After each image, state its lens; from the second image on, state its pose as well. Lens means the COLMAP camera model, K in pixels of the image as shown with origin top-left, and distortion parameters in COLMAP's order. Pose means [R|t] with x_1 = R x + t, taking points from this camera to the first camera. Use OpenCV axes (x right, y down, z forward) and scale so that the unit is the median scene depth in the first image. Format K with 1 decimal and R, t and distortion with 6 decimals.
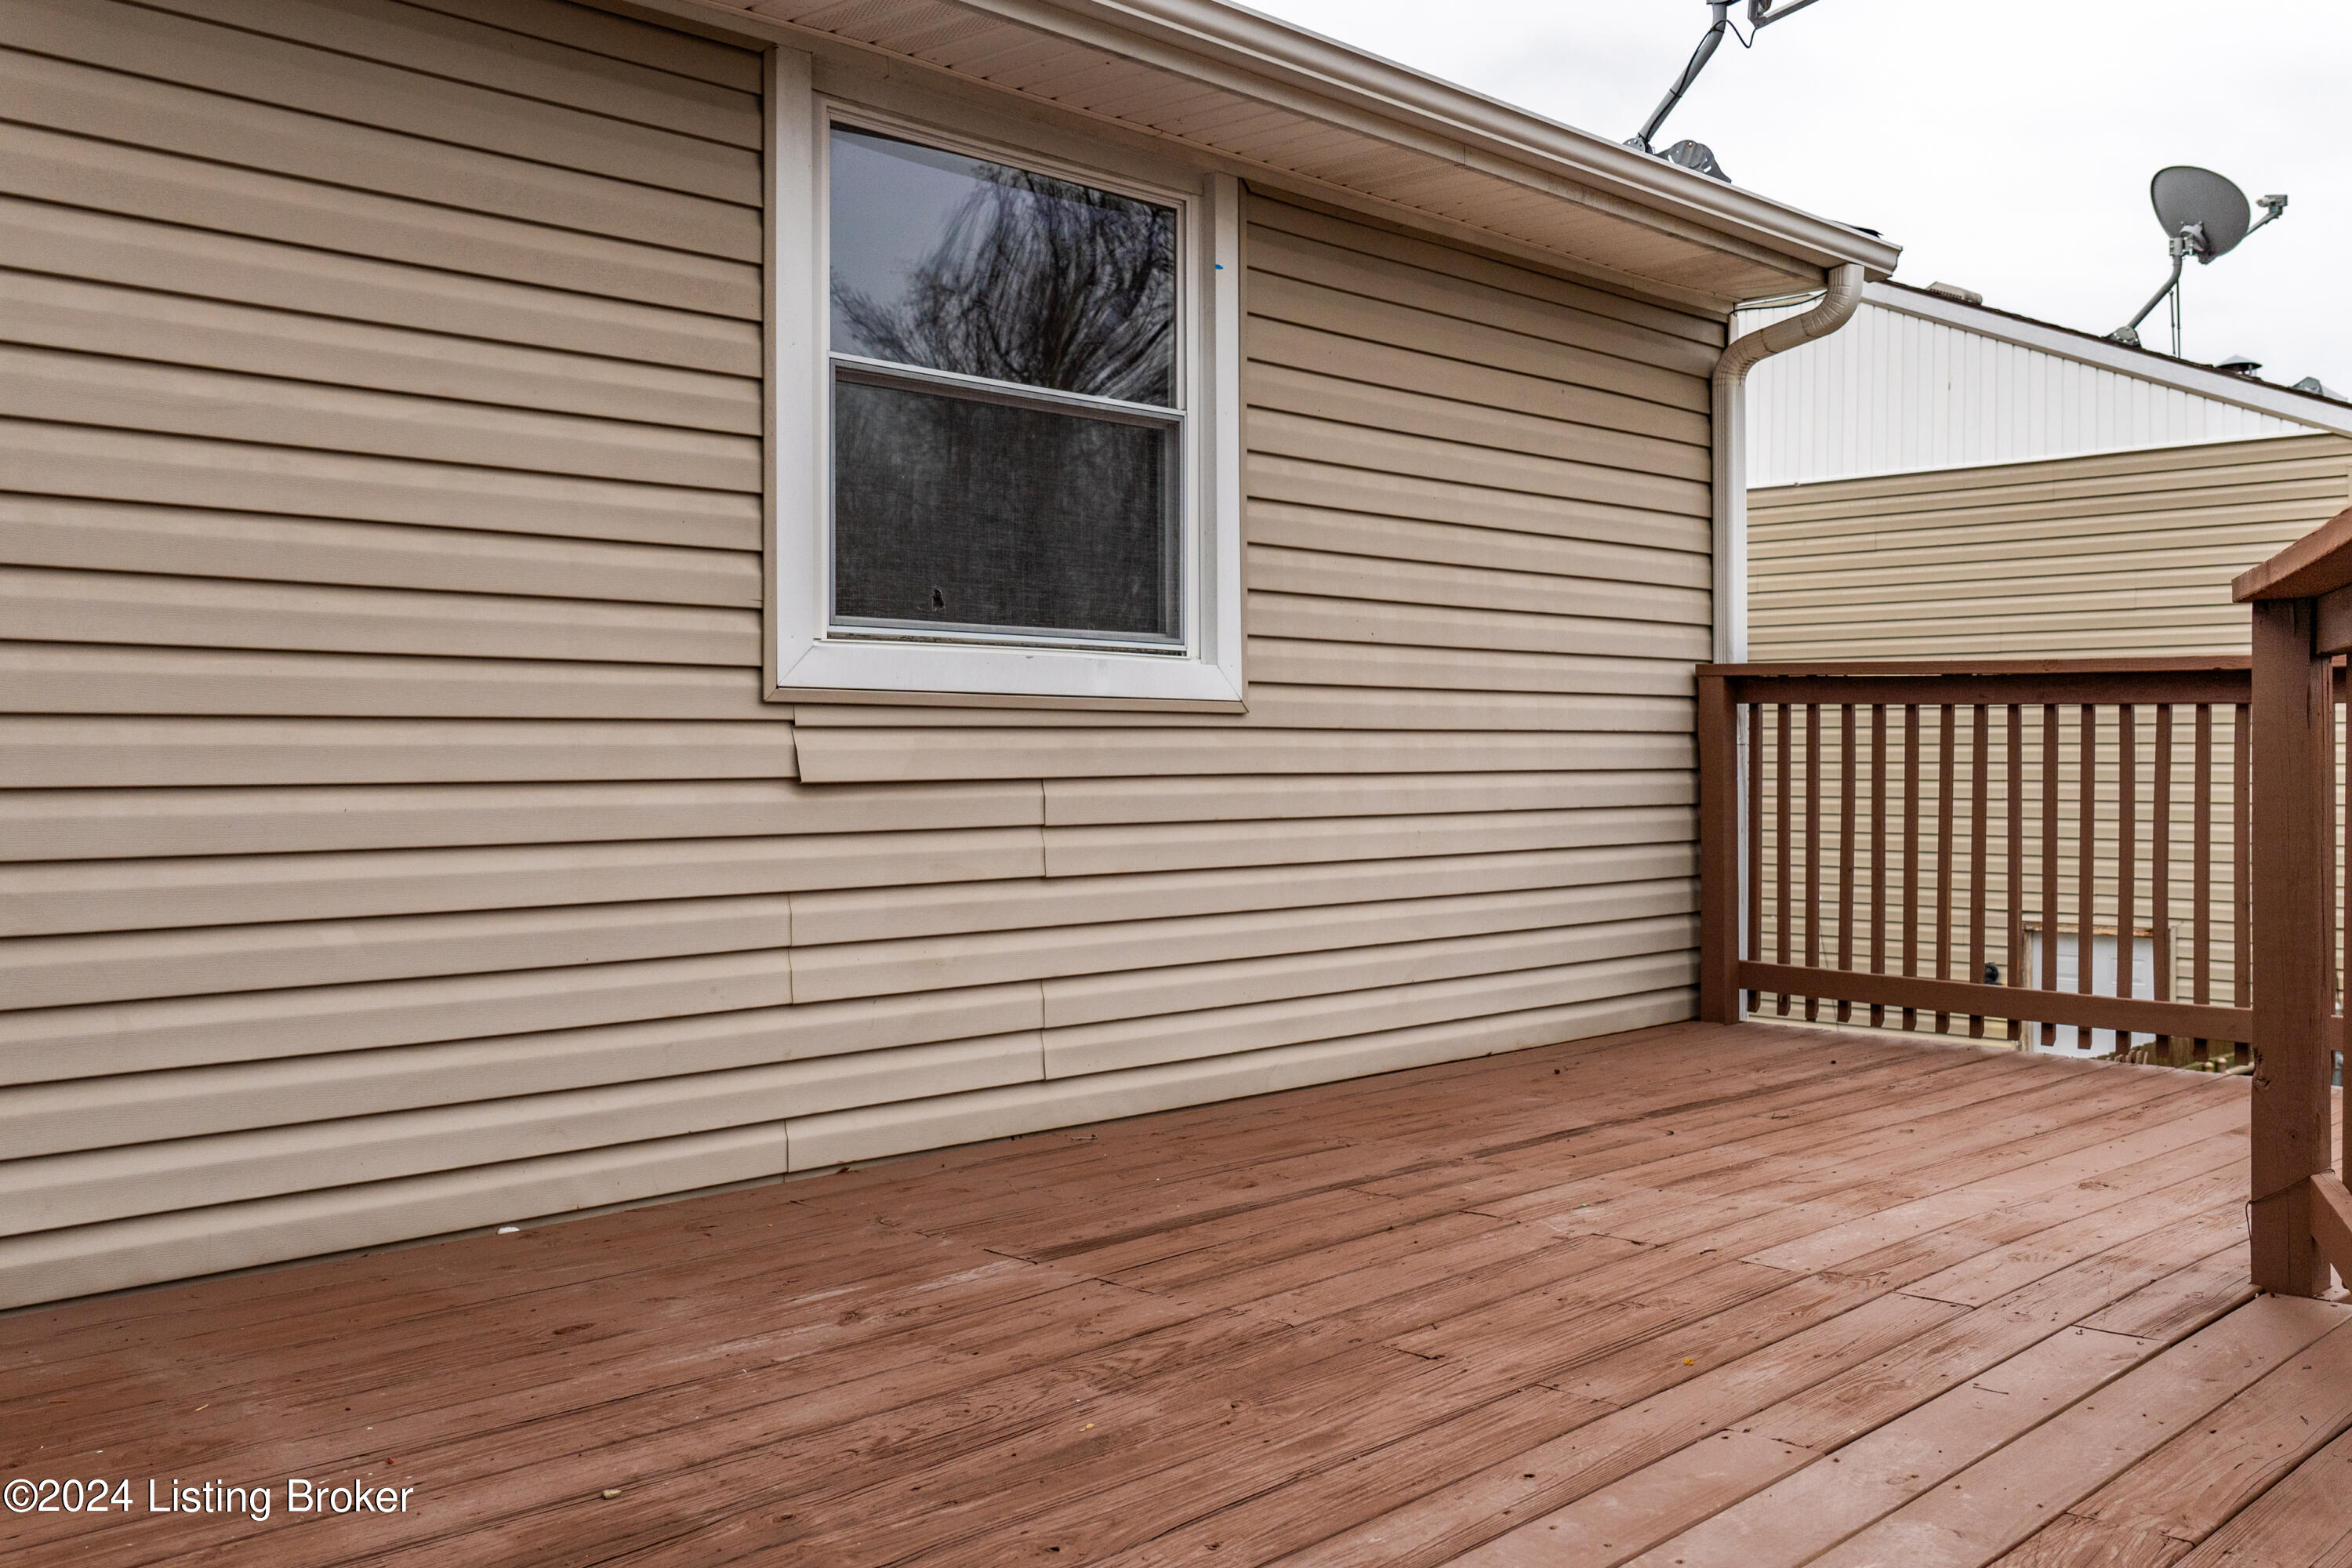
lens RADIAL K [[2141.9, 0, 1168.0], [0, 2141.9, 786.3], [0, 0, 1]] dist [-0.007575, 0.000000]
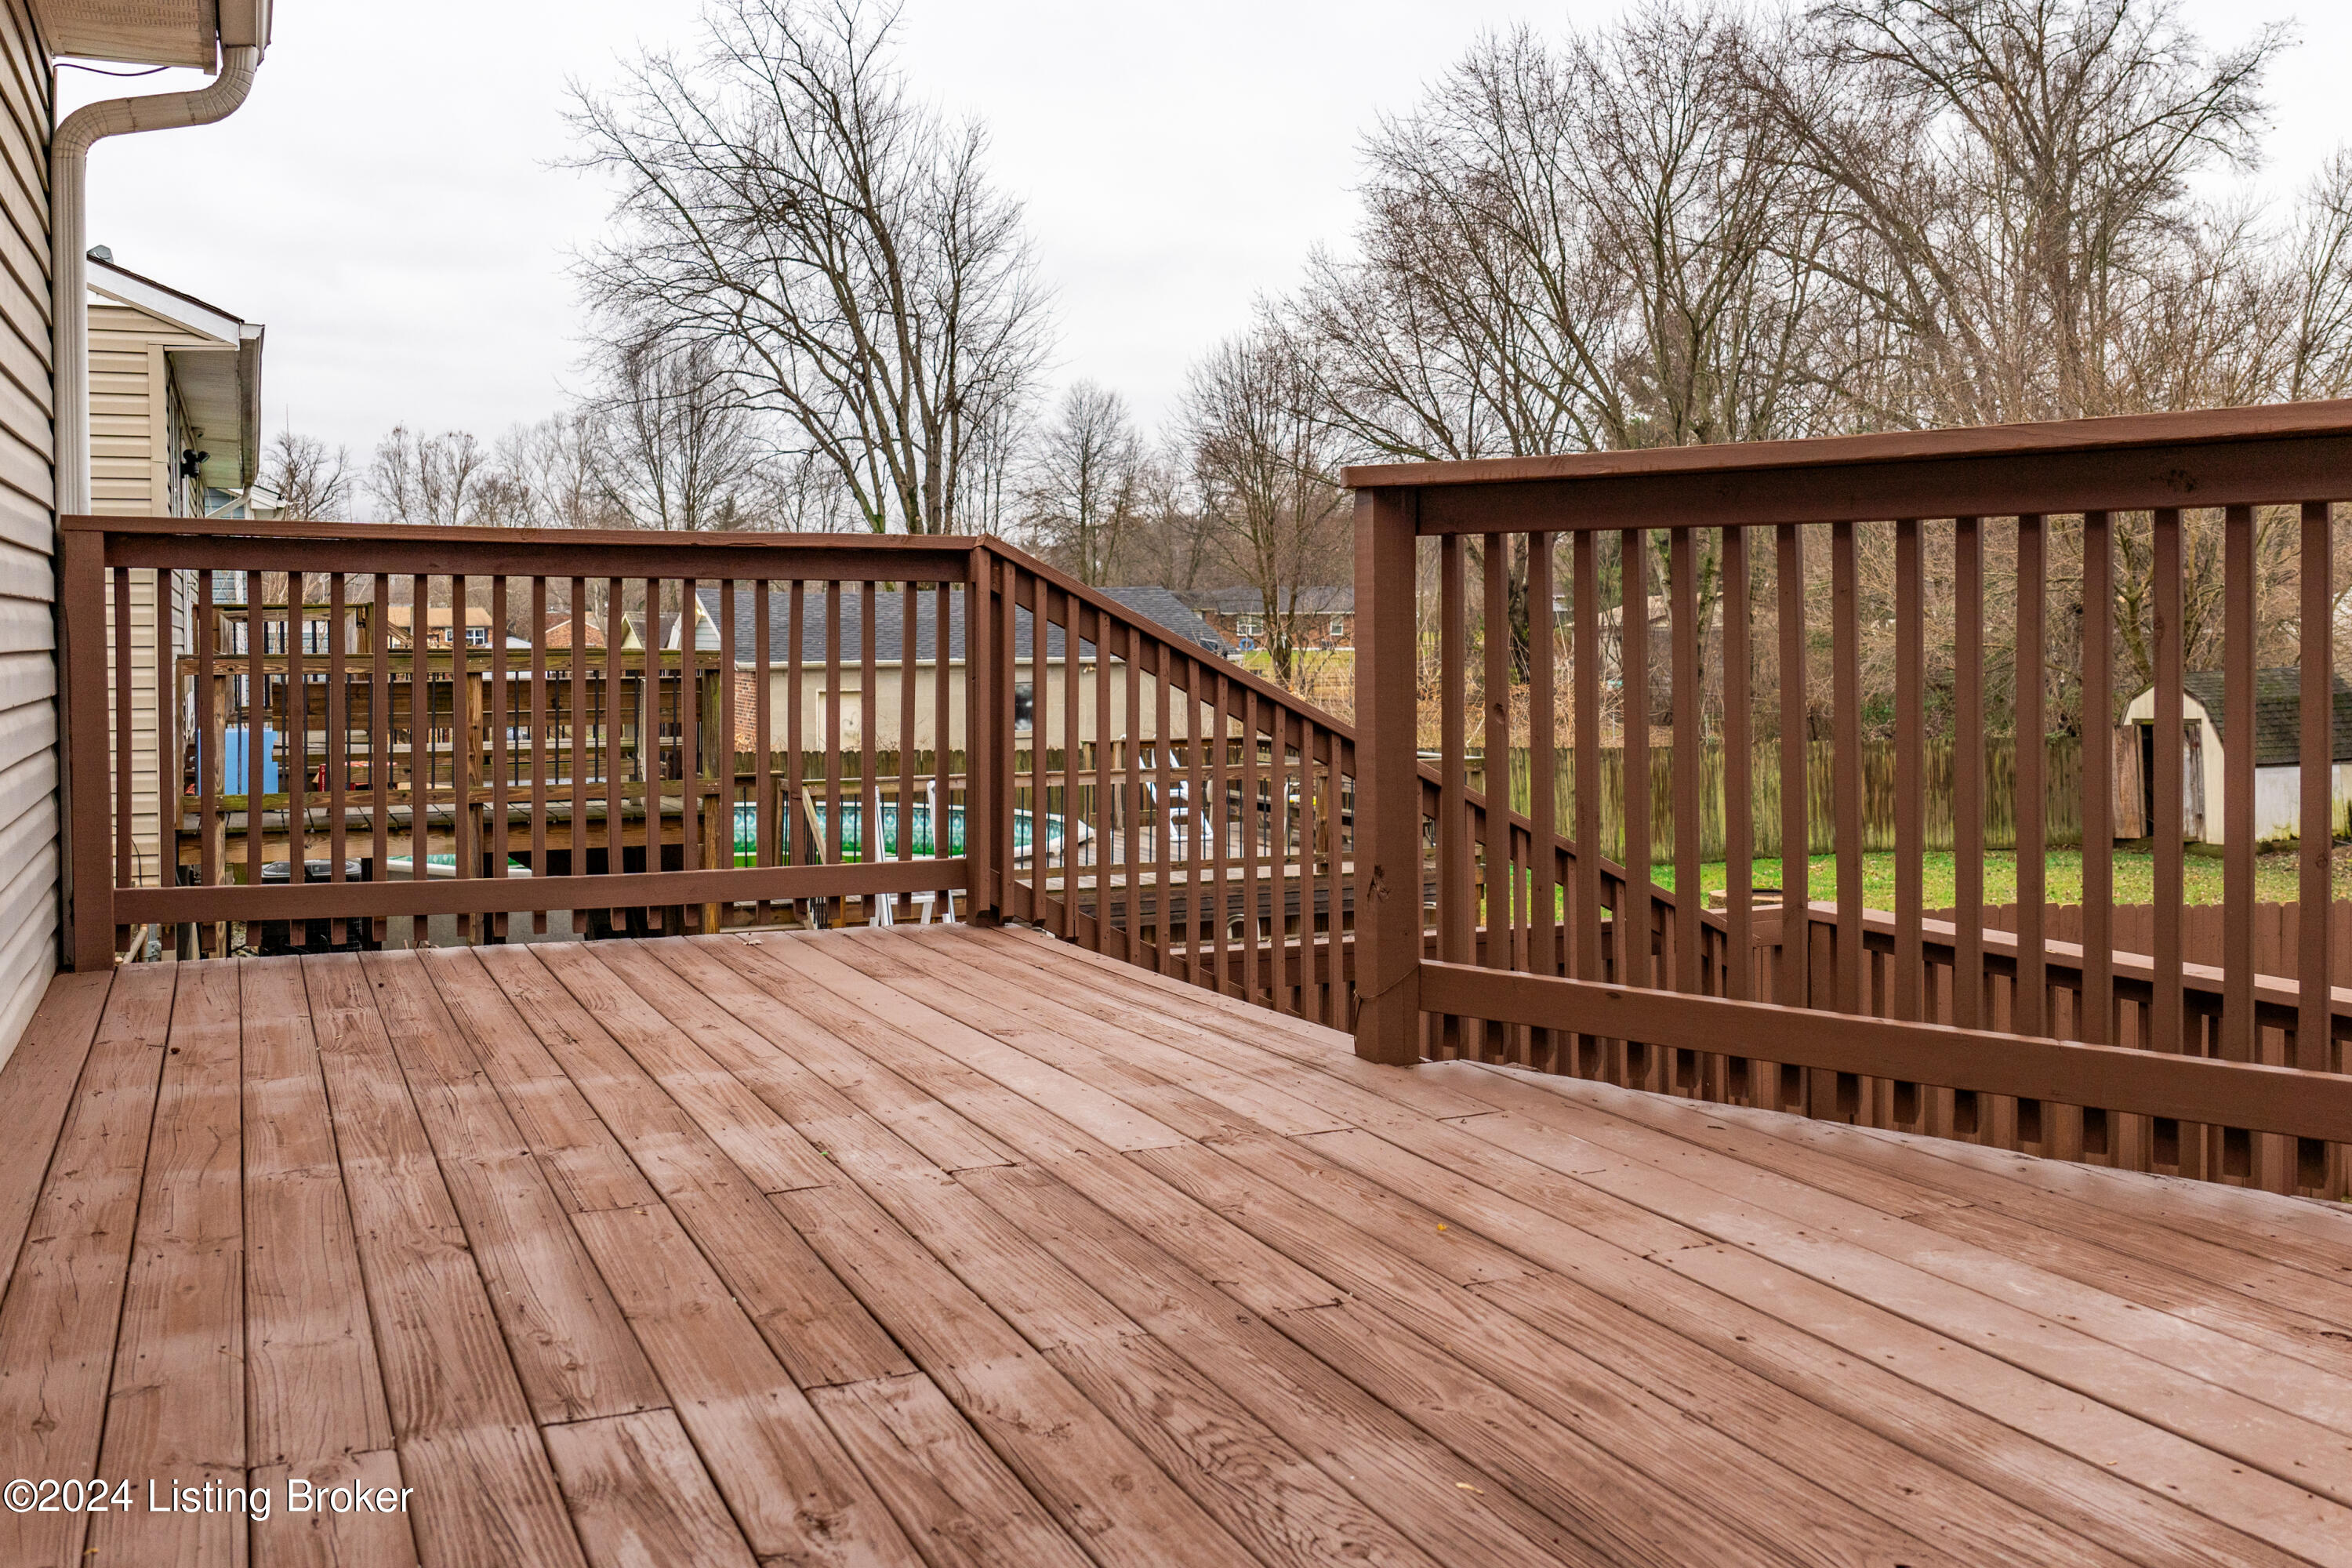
lens RADIAL K [[2141.9, 0, 1163.6], [0, 2141.9, 770.0], [0, 0, 1]] dist [-0.007575, 0.000000]
pose [[0.398118, -0.074351, 0.914316, -0.636944], [0.030526, 0.997232, 0.067802, -0.011826], [-0.916826, 0.000917, 0.399285, 0.658373]]
